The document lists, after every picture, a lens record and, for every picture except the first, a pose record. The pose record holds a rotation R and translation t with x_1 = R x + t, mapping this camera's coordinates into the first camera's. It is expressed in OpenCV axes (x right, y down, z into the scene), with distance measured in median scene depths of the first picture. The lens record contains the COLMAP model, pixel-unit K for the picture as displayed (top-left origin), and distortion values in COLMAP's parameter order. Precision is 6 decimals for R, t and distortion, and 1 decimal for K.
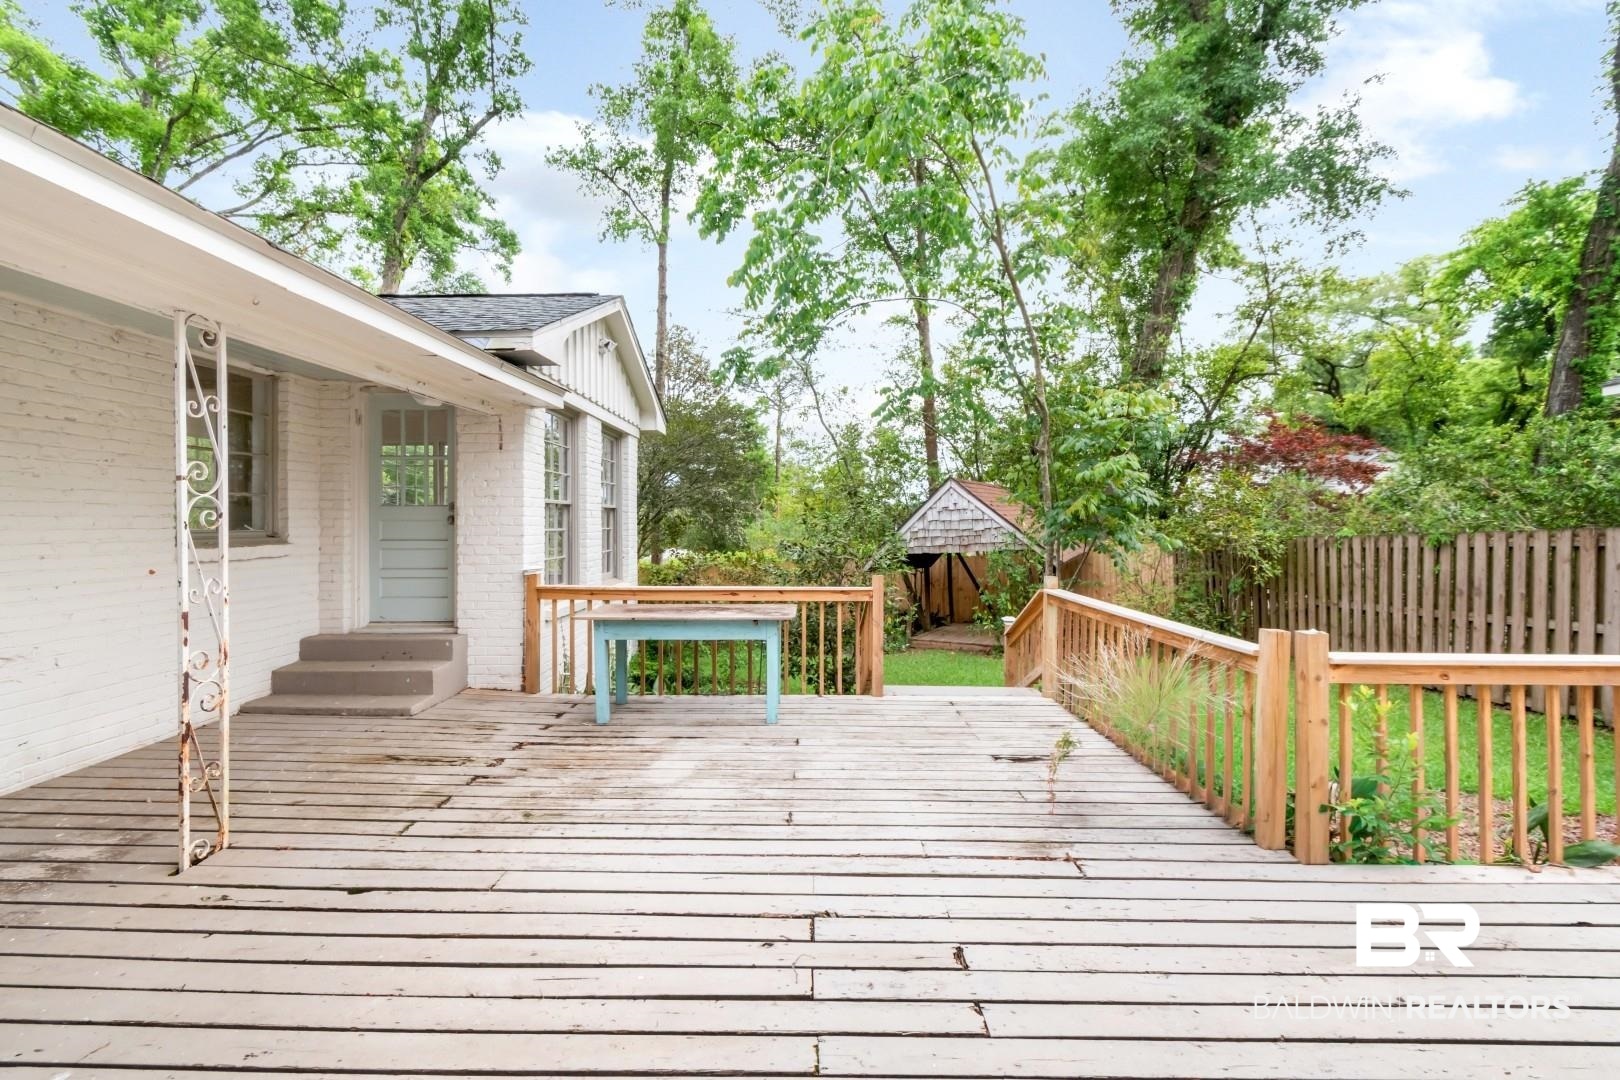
lens RADIAL K [[724.2, 0, 806.5], [0, 724.2, 510.4], [0, 0, 1]] dist [0.003465, 0.000621]
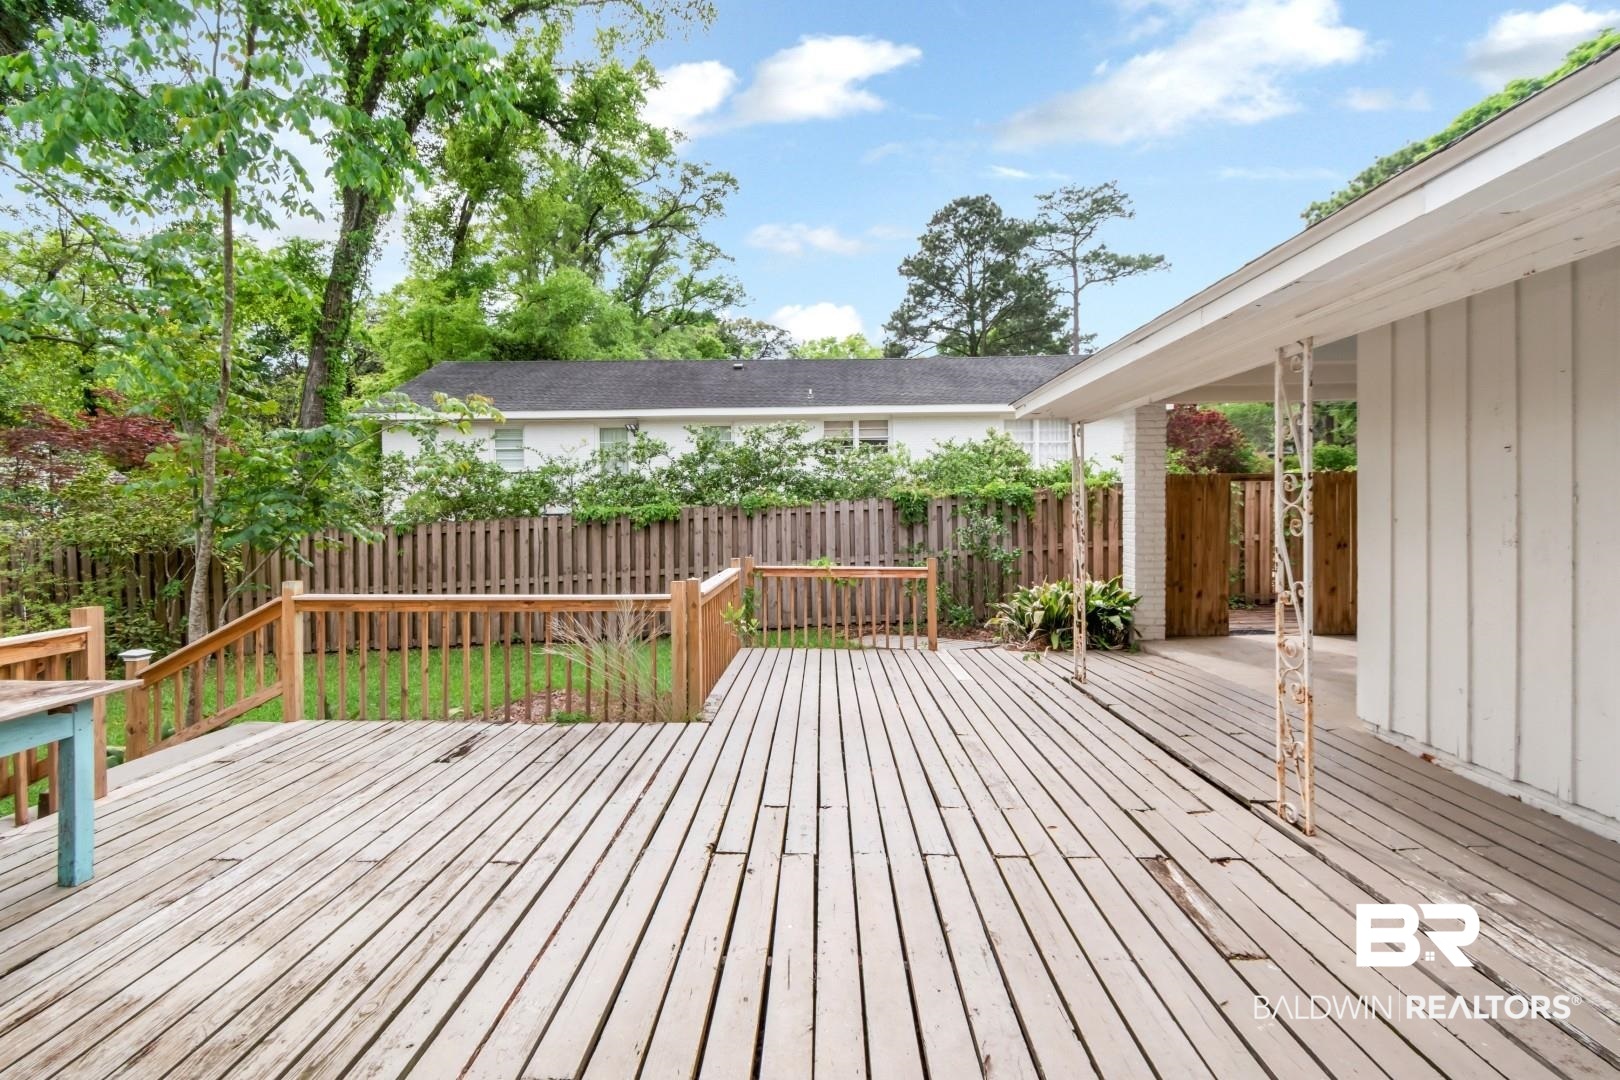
lens RADIAL K [[724.2, 0, 806.5], [0, 724.2, 510.4], [0, 0, 1]] dist [0.003465, 0.000621]
pose [[0.009951, -0.001942, 0.999949, -0.527955], [-0.006936, 0.999974, 0.002011, 0.000492], [-0.999926, -0.006956, 0.009938, 0.379907]]
